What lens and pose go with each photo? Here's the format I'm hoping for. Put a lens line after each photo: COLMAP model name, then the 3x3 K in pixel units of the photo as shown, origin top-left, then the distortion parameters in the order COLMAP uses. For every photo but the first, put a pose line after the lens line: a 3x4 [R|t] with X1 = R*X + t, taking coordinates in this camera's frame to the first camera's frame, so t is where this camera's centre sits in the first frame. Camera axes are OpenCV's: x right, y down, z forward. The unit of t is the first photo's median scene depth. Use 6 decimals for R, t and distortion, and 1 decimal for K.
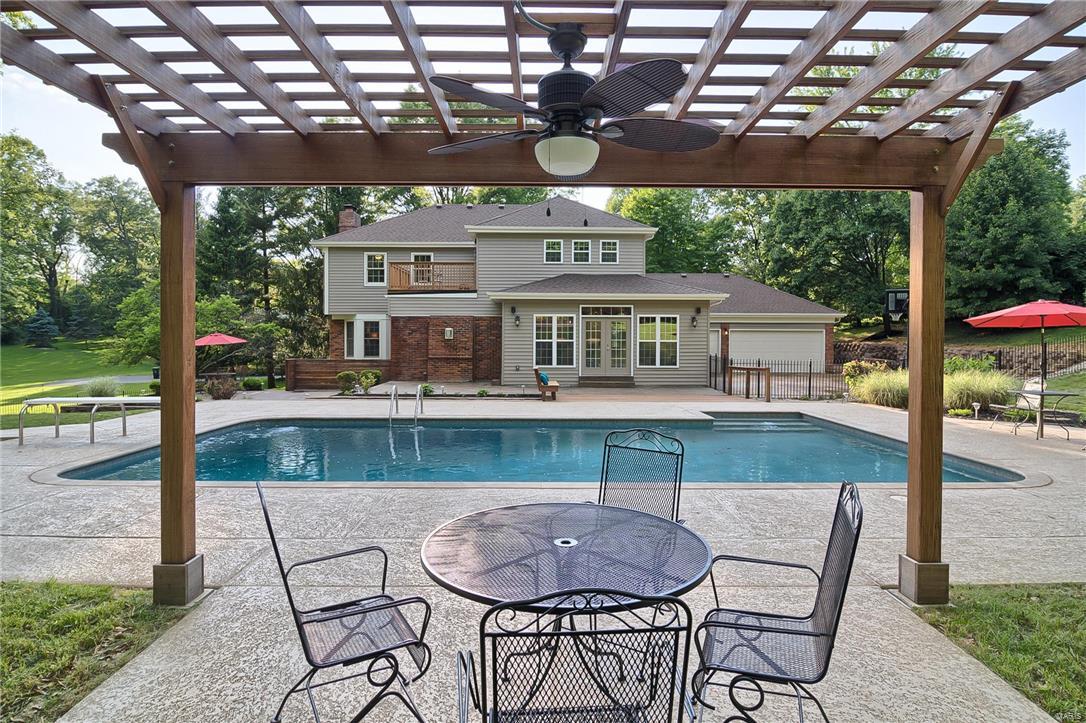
lens RADIAL K [[600.0, 0, 547.1], [0, 600.0, 347.1], [0, 0, 1]] dist [-0.002590, -0.003170]
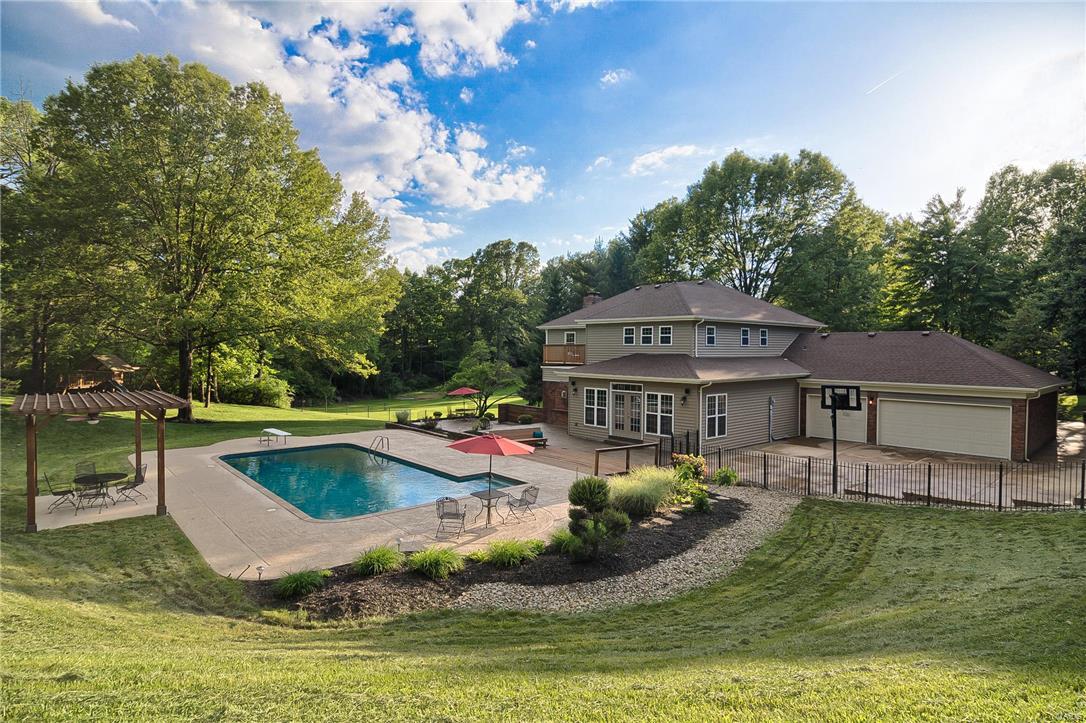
lens RADIAL K [[600.0, 0, 547.1], [0, 600.0, 347.1], [0, 0, 1]] dist [-0.002590, -0.003170]
pose [[0.646242, 0.009188, -0.763077, 0.980443], [-0.017176, 0.999849, -0.002507, -0.141393], [0.762939, 0.014727, 0.646303, 0.020979]]
